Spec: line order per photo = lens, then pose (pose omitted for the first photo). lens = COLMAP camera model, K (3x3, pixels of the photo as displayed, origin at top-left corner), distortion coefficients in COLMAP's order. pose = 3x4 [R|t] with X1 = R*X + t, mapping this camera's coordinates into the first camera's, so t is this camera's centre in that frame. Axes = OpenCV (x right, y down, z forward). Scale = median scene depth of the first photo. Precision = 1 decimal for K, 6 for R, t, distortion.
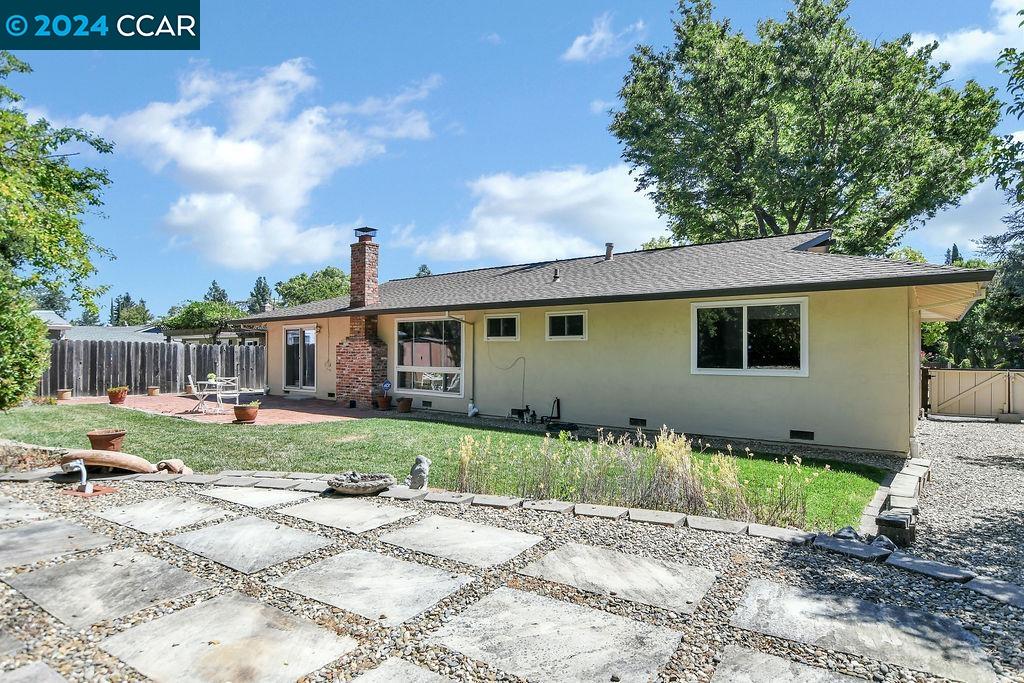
lens RADIAL K [[568.8, 0, 509.9], [0, 568.8, 344.0], [0, 0, 1]] dist [-0.001620, 0.000205]
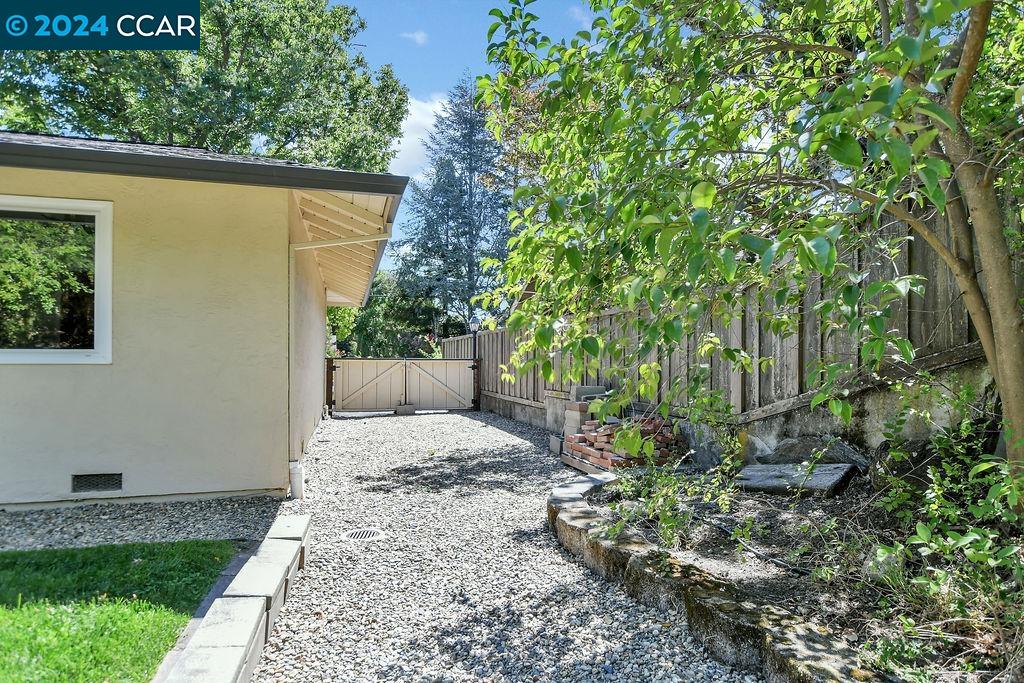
lens RADIAL K [[568.8, 0, 509.9], [0, 568.8, 344.0], [0, 0, 1]] dist [-0.001620, 0.000205]
pose [[0.607858, 0.013545, 0.793930, 0.335440], [-0.010732, 0.999903, -0.008843, 0.040975], [-0.793973, -0.003145, 0.607945, 0.414481]]
